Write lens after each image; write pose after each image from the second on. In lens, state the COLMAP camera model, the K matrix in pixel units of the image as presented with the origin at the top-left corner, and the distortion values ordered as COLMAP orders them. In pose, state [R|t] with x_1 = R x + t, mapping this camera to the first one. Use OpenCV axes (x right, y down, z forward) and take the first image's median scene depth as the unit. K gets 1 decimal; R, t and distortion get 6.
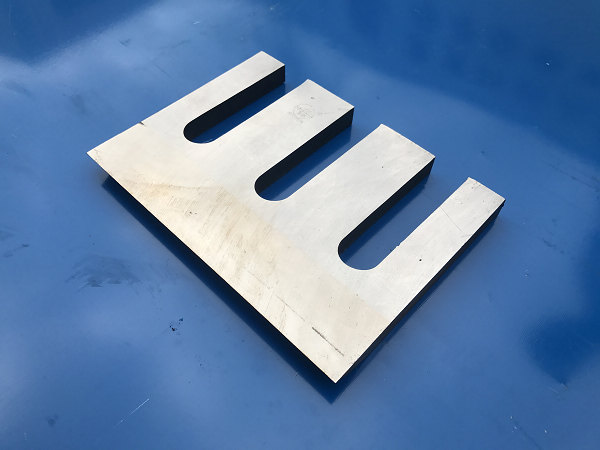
lens RADIAL K [[488.9, 0, 301.6], [0, 488.9, 227.1], [0, 0, 1]] dist [0.018582, -0.017940]
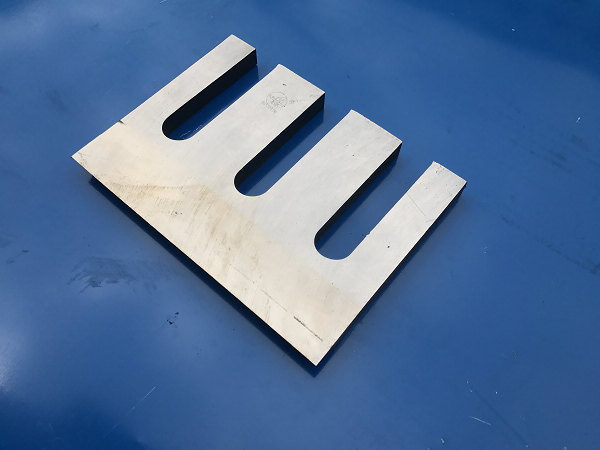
lens RADIAL K [[488.9, 0, 301.9], [0, 488.9, 225.7], [0, 0, 1]] dist [0.018582, -0.017940]
pose [[0.998077, -0.058994, 0.019009, 0.026323], [0.055735, 0.988416, 0.141163, -0.136108], [-0.027116, -0.139832, 0.989804, -0.076324]]
